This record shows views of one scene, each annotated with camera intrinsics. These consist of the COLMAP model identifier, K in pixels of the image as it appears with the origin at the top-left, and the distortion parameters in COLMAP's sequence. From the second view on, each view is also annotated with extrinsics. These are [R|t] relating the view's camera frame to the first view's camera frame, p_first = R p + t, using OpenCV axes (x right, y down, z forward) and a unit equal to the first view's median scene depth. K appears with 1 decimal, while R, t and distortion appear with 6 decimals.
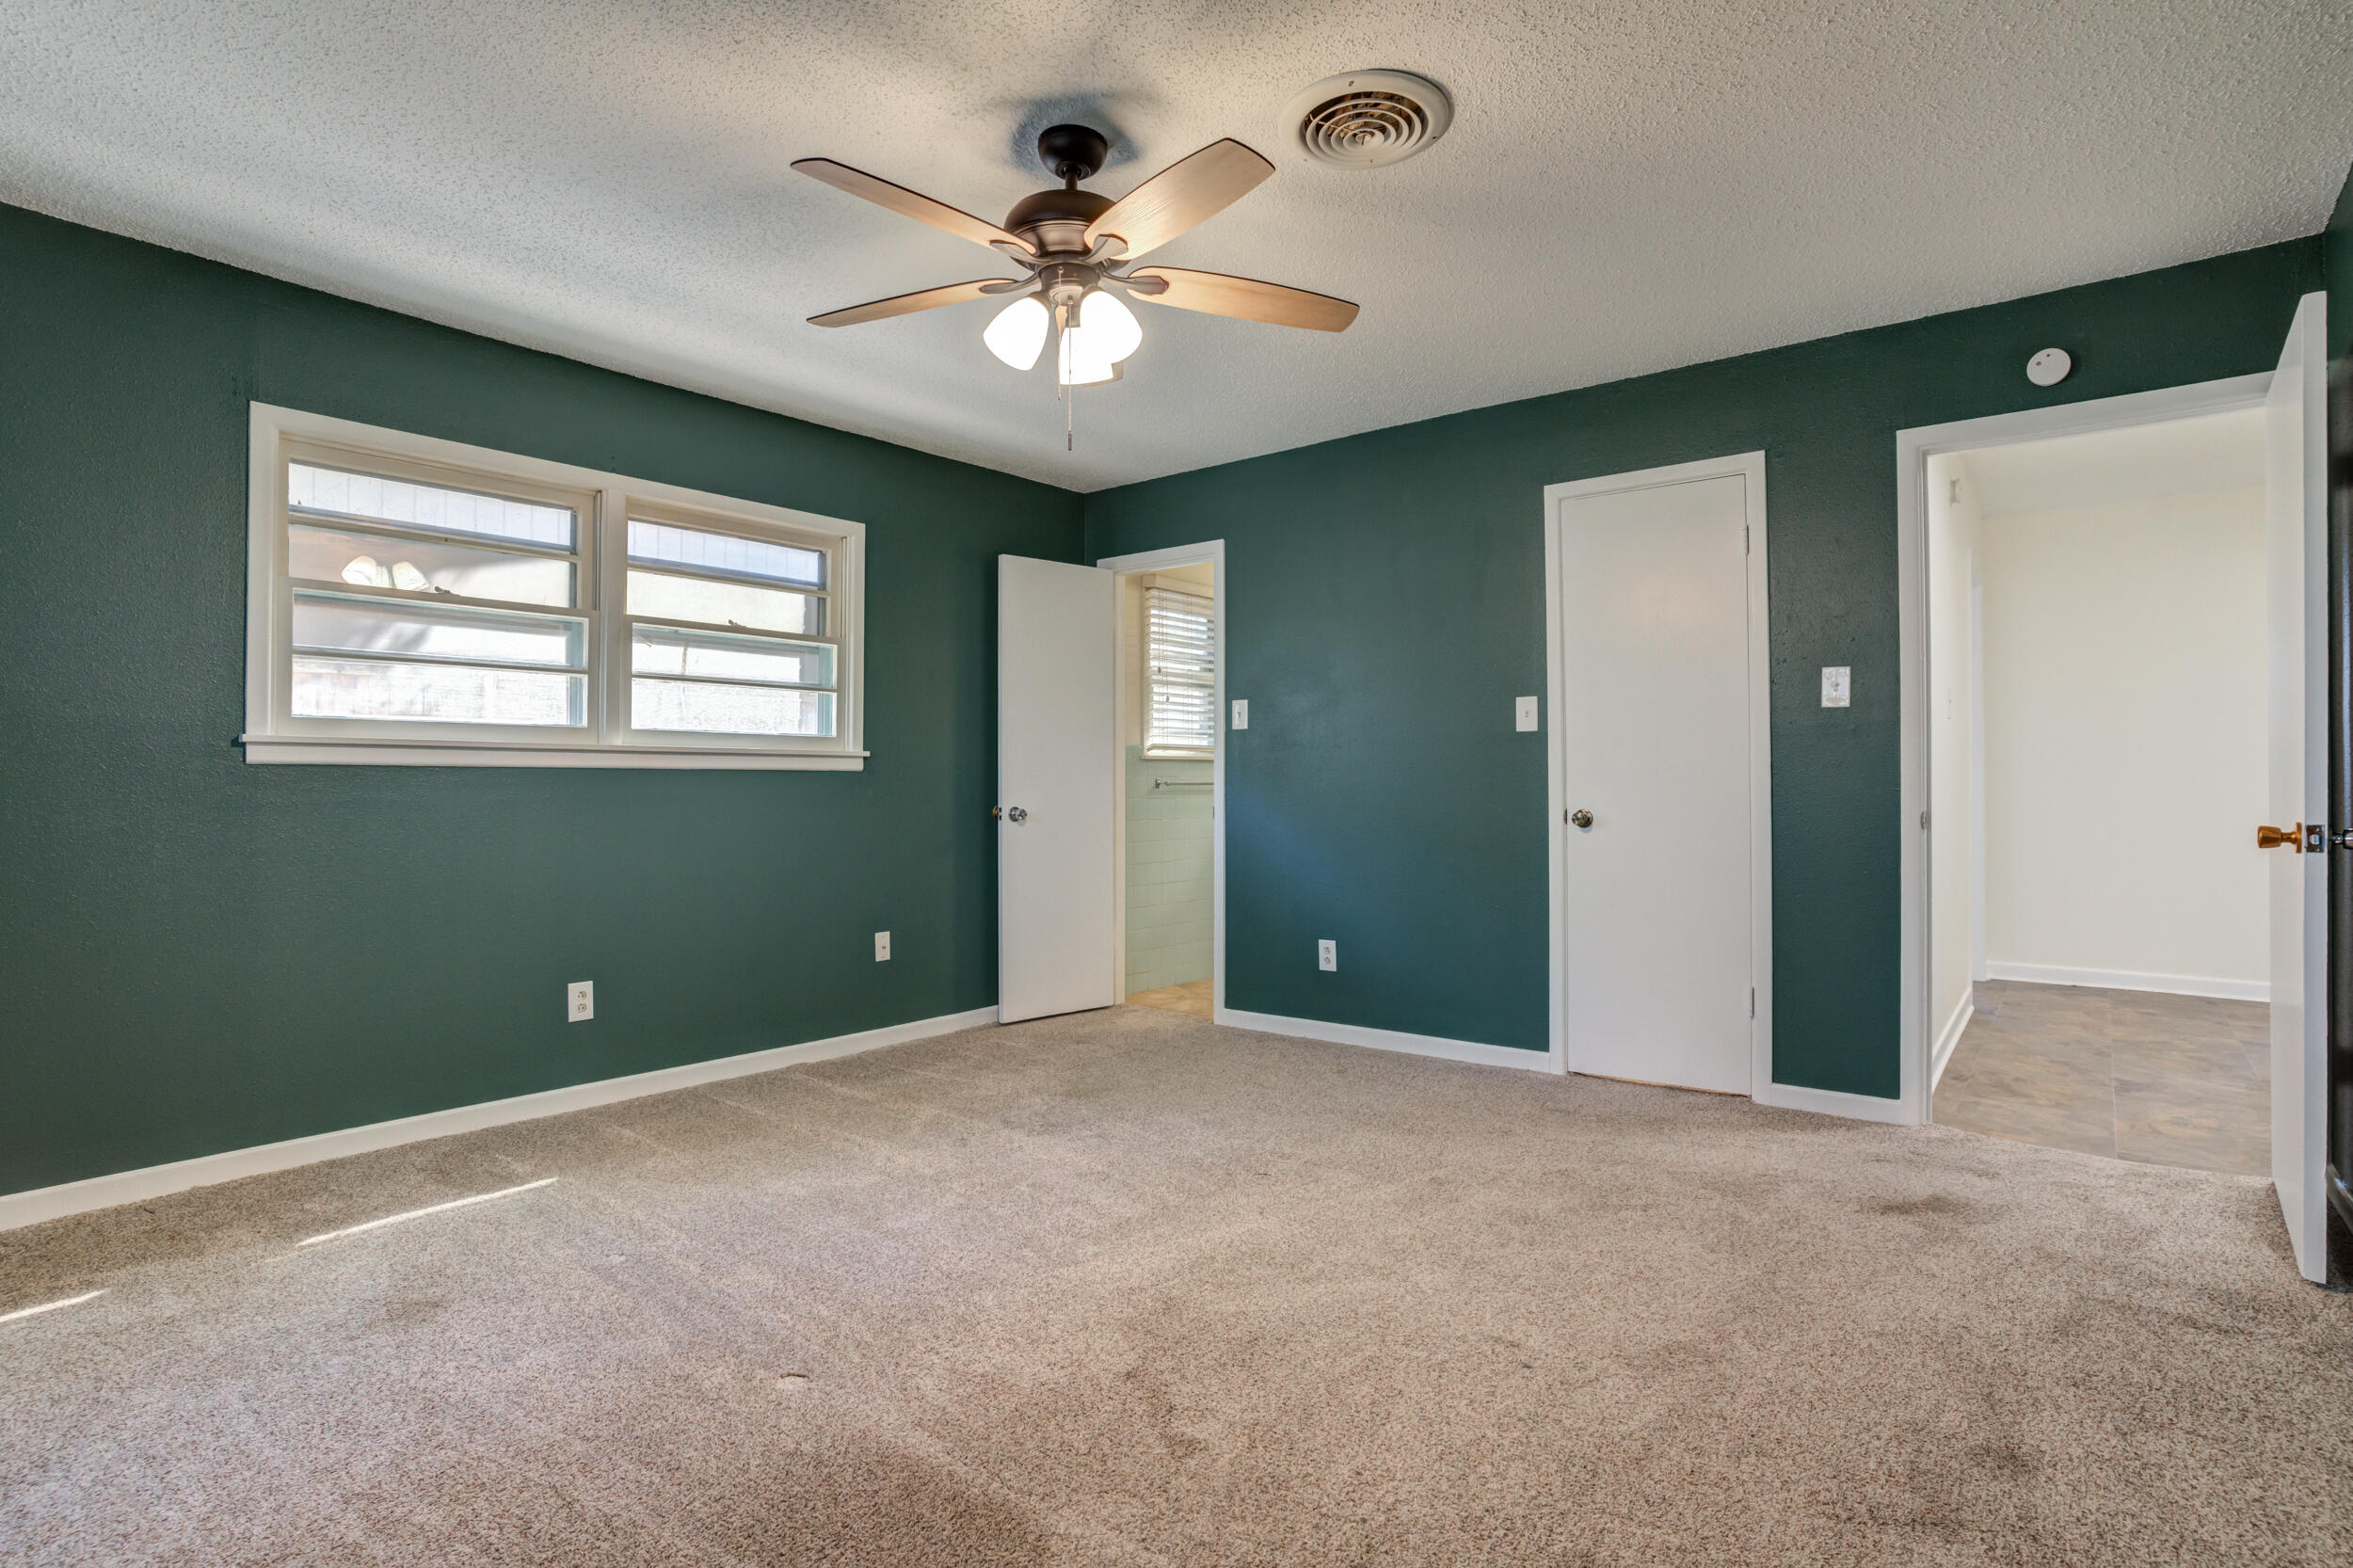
lens RADIAL K [[1184.0, 0, 1184.0], [0, 1184.0, 786.5], [0, 0, 1]] dist [-0.075294, 0.044855]
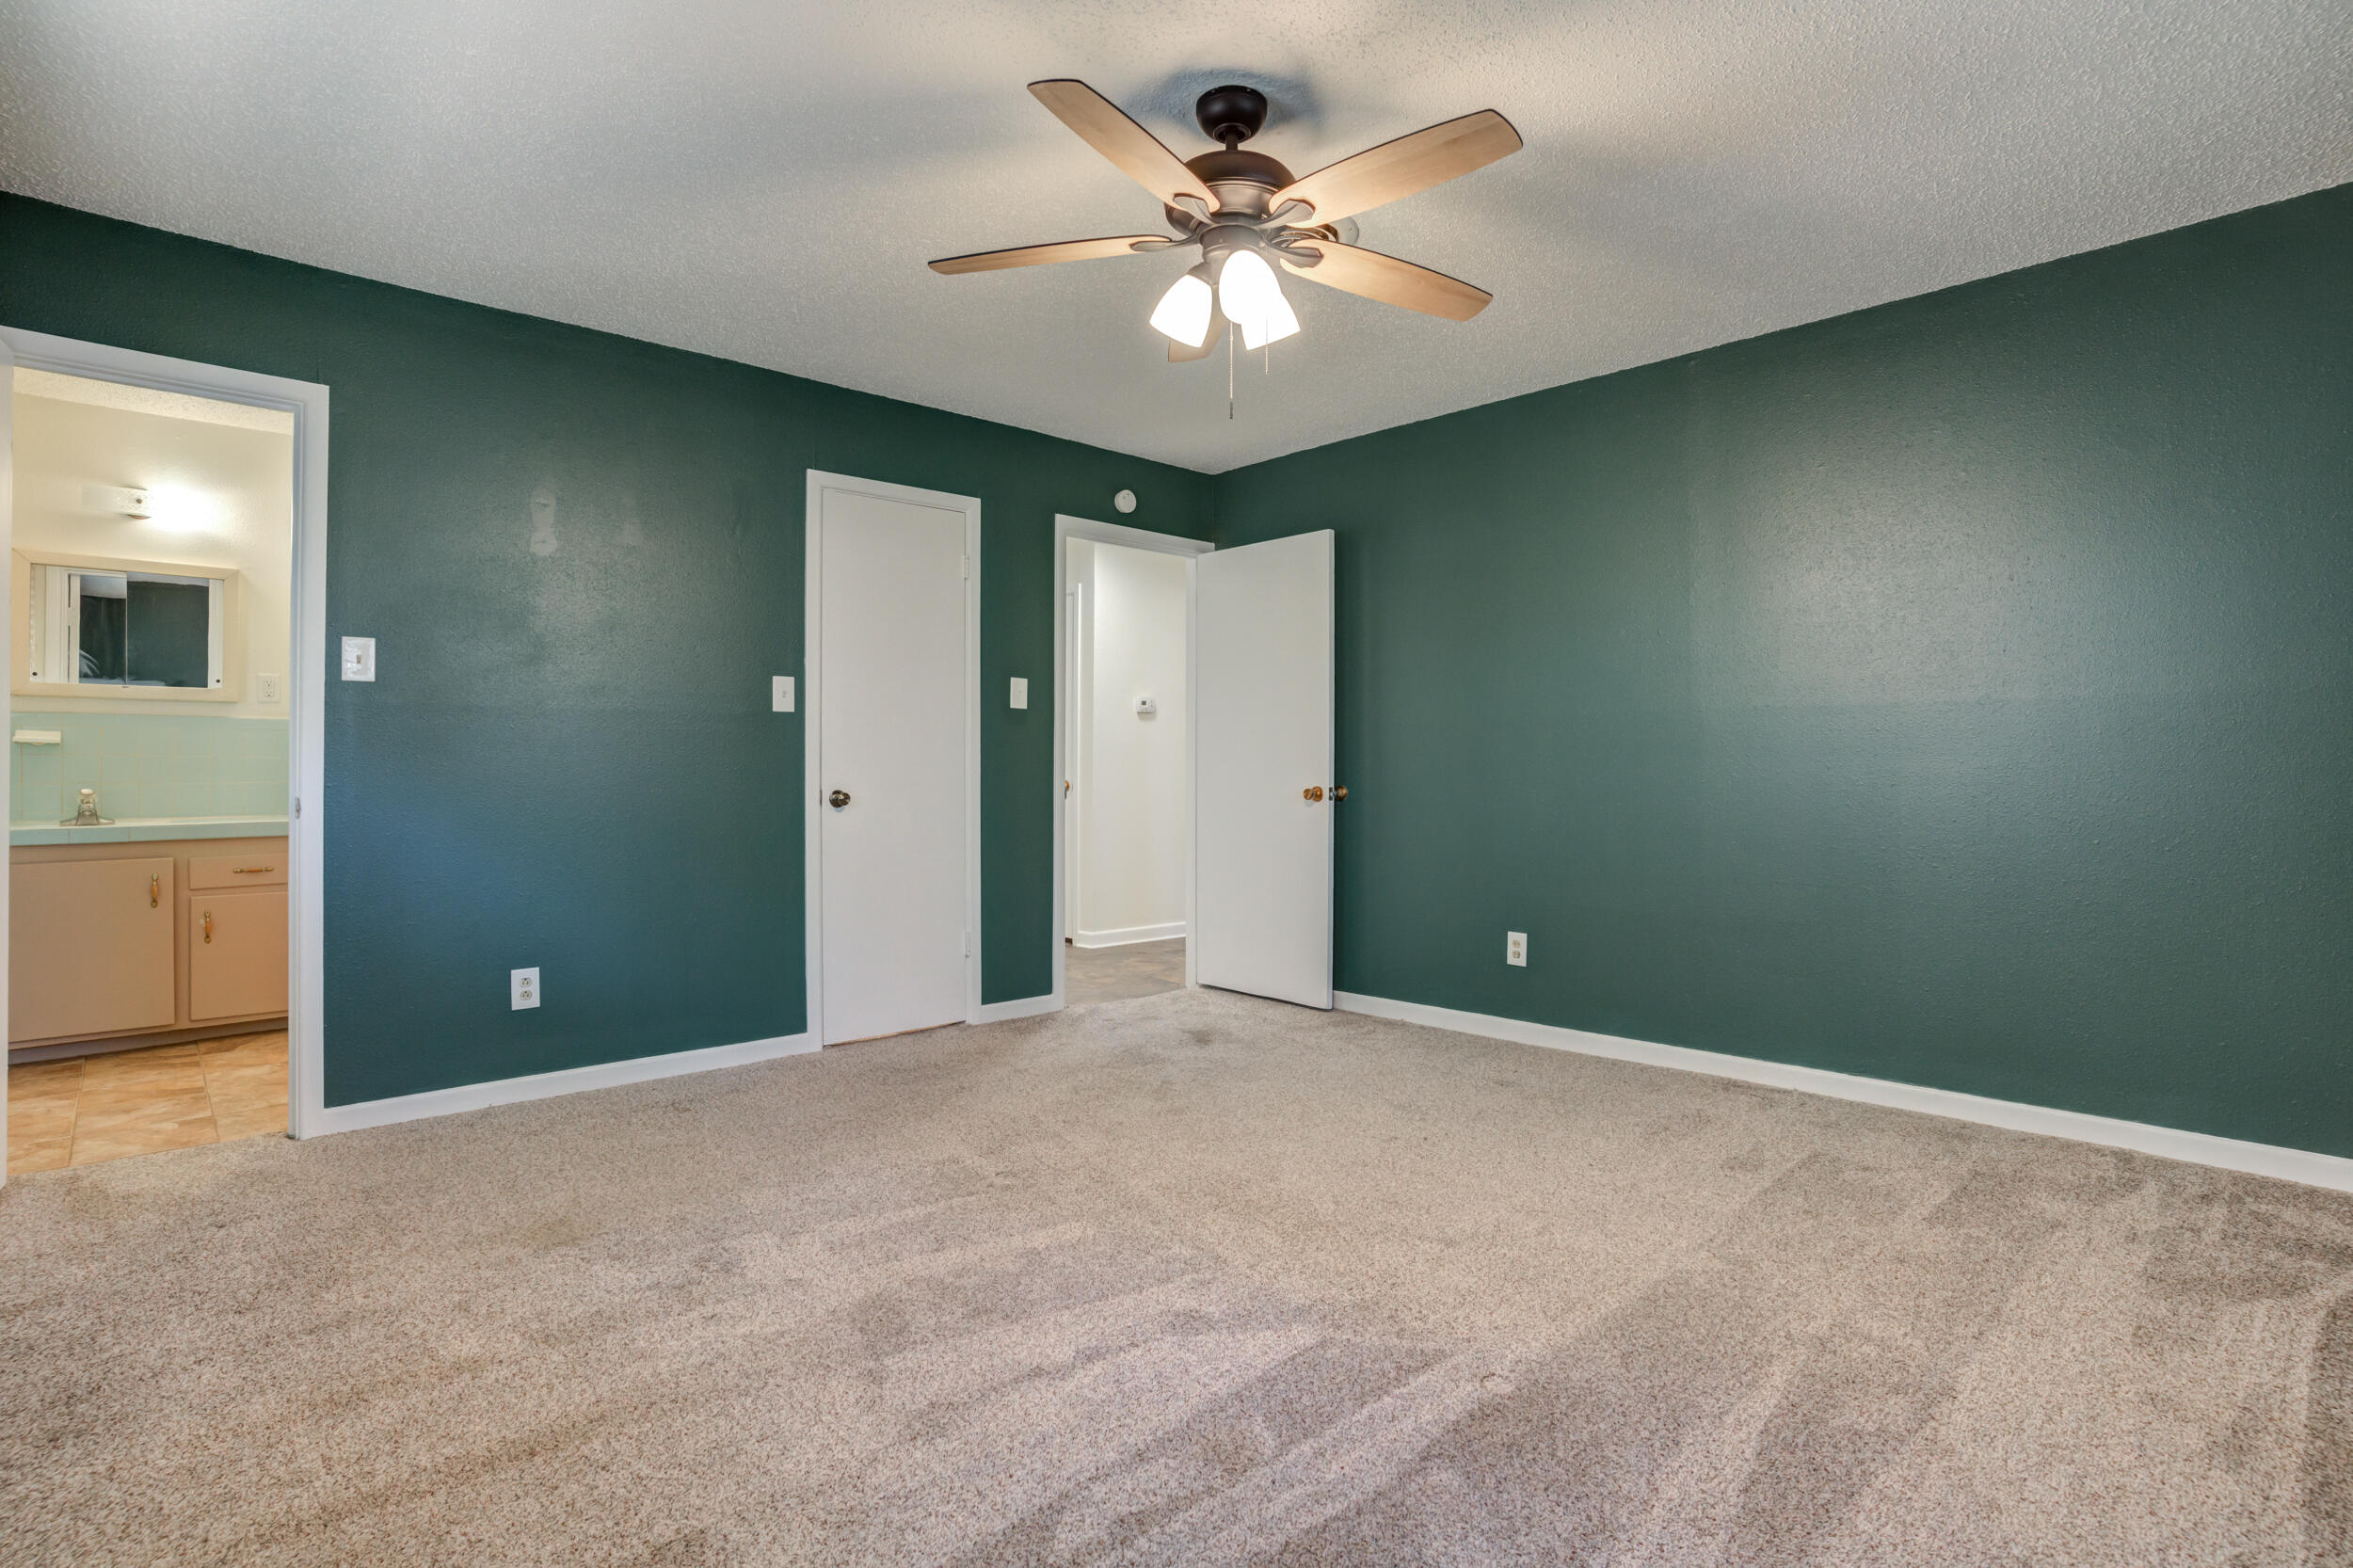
lens RADIAL K [[1190.0, 0, 1152.6], [0, 1190.0, 779.9], [0, 0, 1]] dist [-0.073808, 0.041943]
pose [[0.146370, -0.001949, 0.989228, -0.722406], [0.001849, 0.999997, 0.001696, 0.009887], [-0.989228, 0.001580, 0.146373, 0.625246]]
